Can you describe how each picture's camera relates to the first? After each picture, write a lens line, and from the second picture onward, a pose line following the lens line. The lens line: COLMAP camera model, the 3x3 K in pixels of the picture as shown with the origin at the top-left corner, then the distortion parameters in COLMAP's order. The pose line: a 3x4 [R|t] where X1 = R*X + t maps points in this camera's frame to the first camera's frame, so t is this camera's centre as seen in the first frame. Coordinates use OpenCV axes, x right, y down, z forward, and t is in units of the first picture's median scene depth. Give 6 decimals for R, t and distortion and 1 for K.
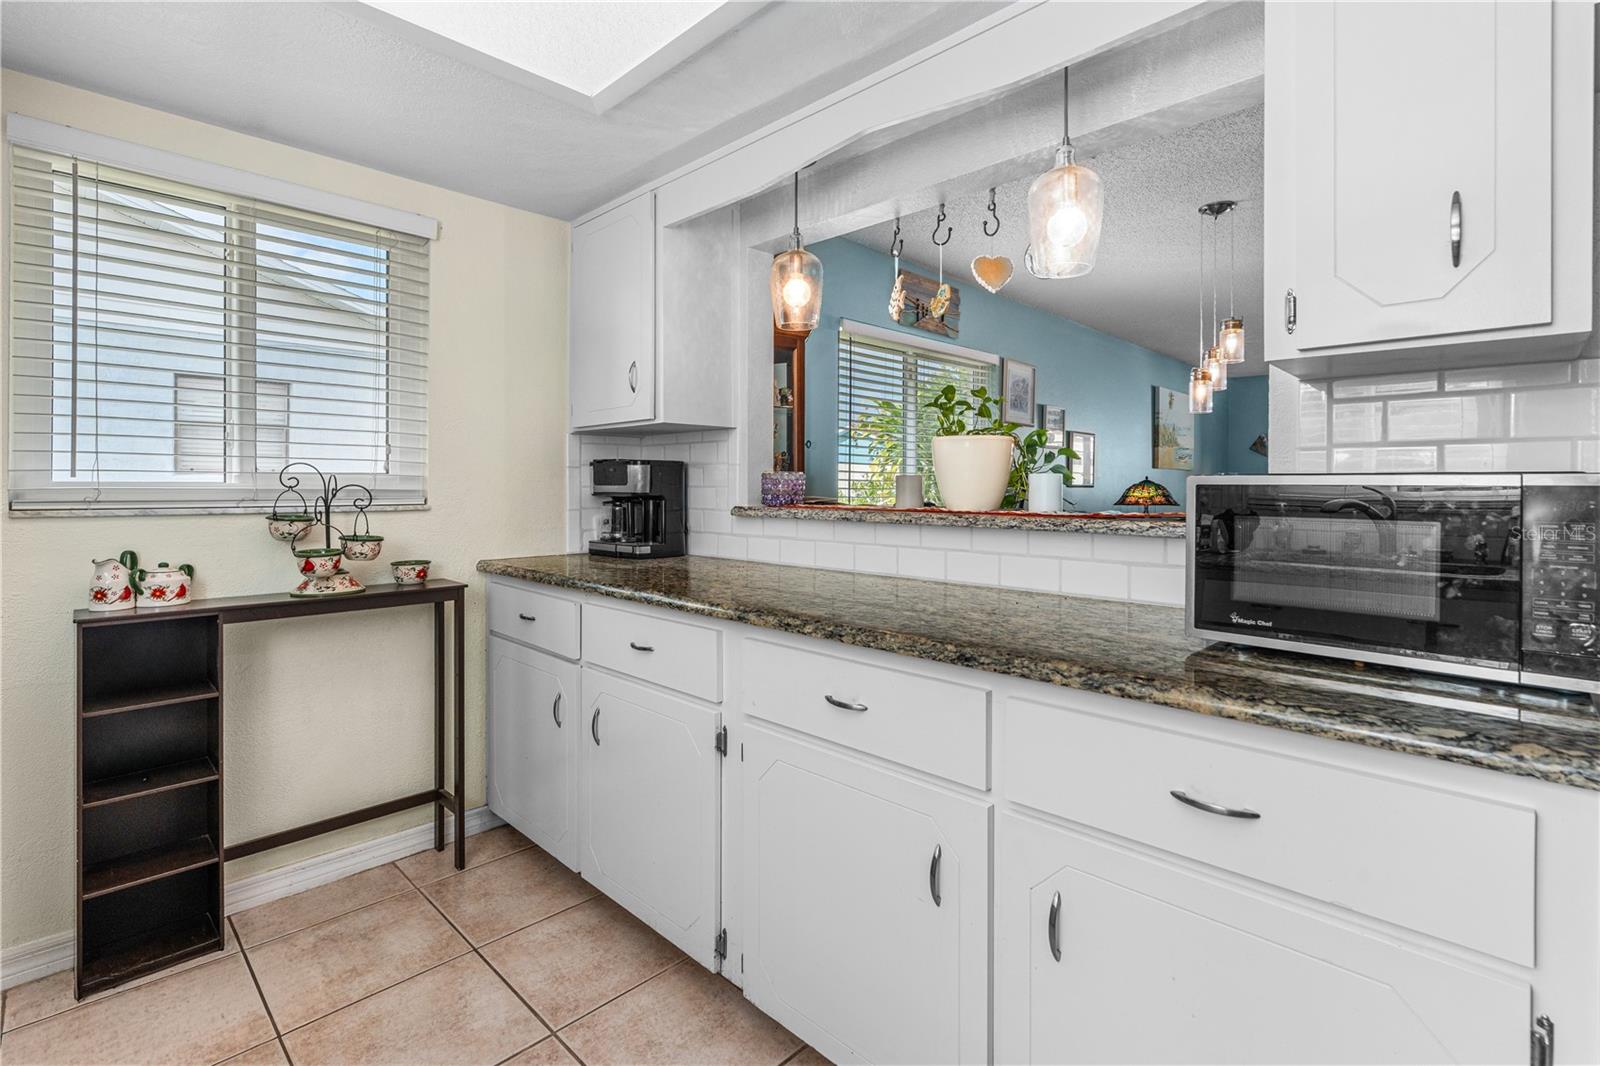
lens RADIAL K [[732.3, 0, 796.7], [0, 732.3, 487.9], [0, 0, 1]] dist [-0.003157, 0.000082]
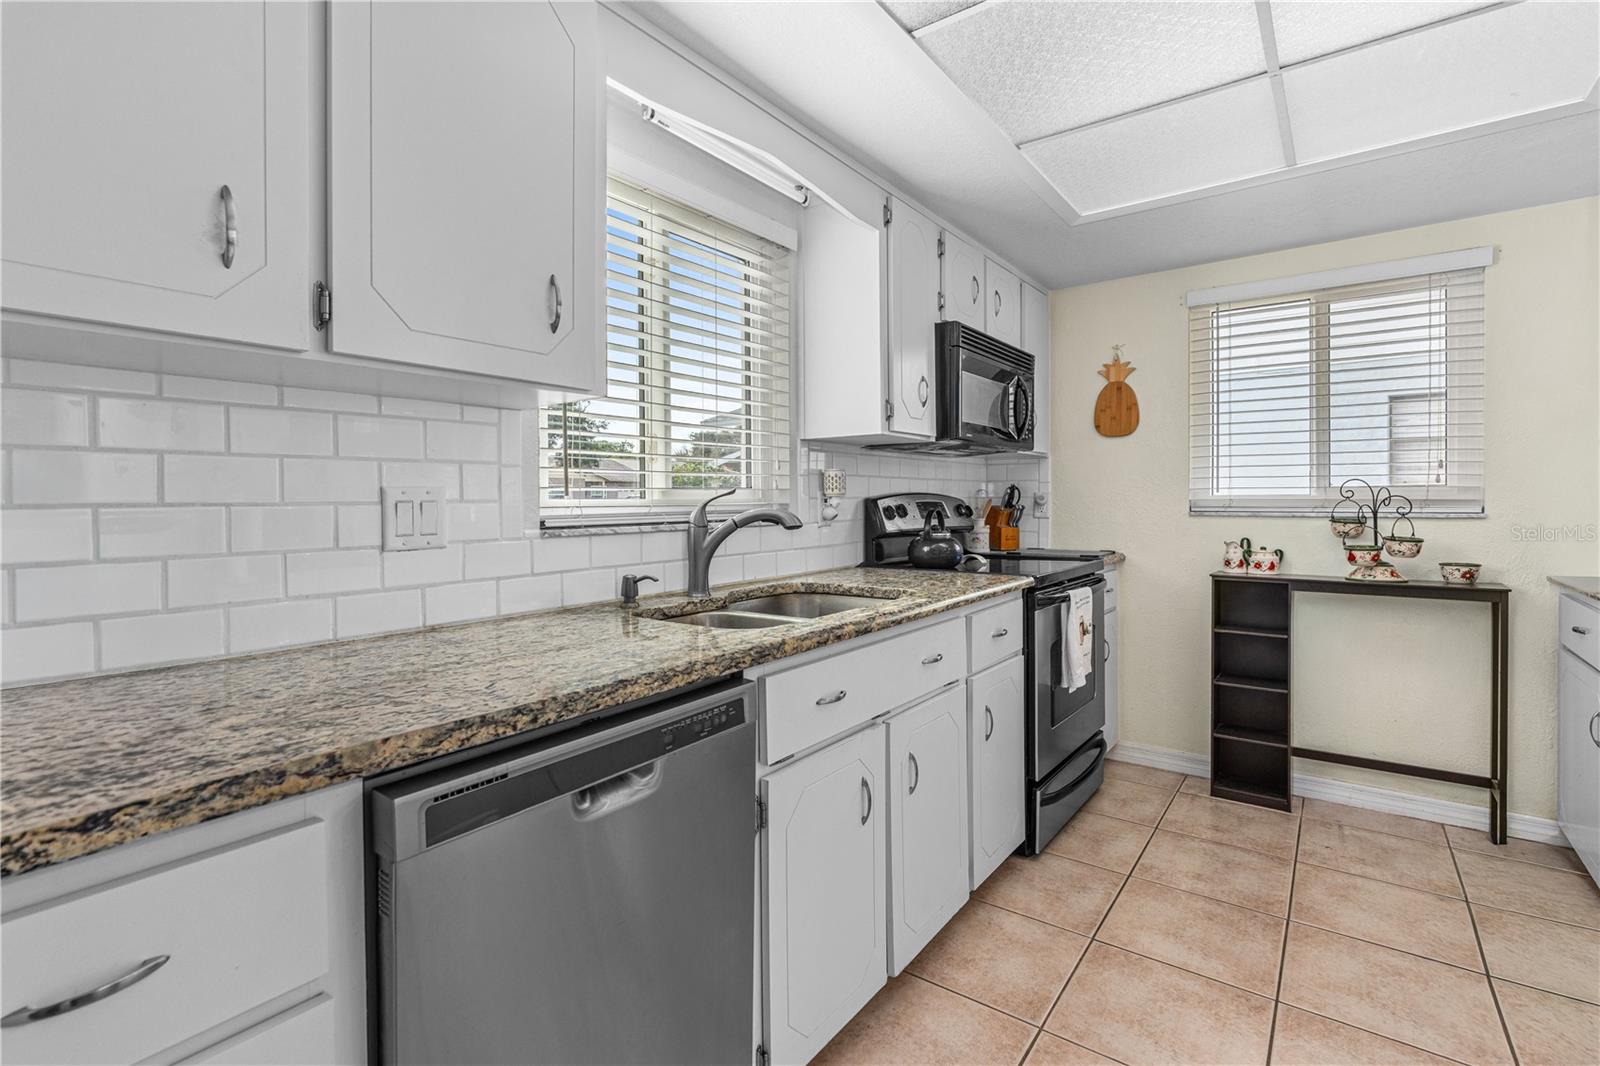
lens RADIAL K [[732.3, 0, 815.5], [0, 732.3, 513.6], [0, 0, 1]] dist [-0.003157, 0.000082]
pose [[0.148449, 0.015124, -0.988804, 0.481364], [0.003255, 0.999870, 0.015782, 0.003772], [0.988915, -0.005562, 0.148380, -0.156531]]
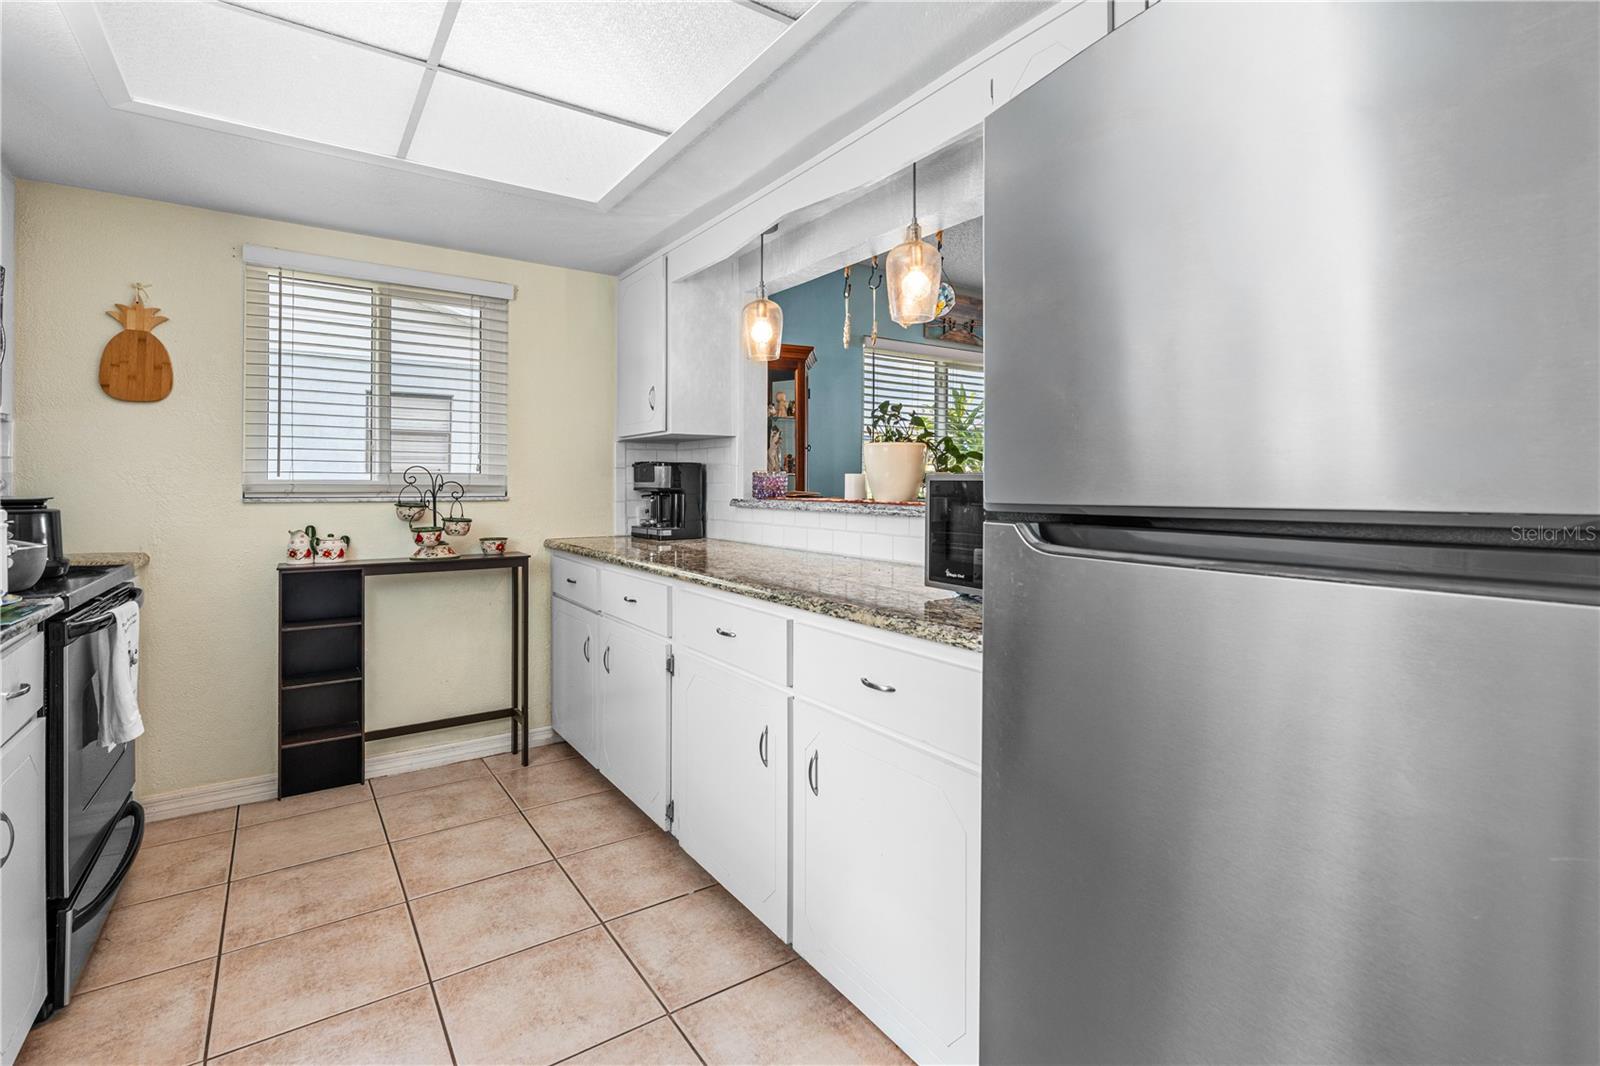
lens RADIAL K [[732.3, 0, 792.7], [0, 732.3, 483.5], [0, 0, 1]] dist [-0.003157, 0.000082]
pose [[0.981673, 0.000075, -0.190574, 0.312956], [-0.000857, 0.999992, -0.004024, 0.004405], [0.190572, 0.004113, 0.981665, -0.260989]]
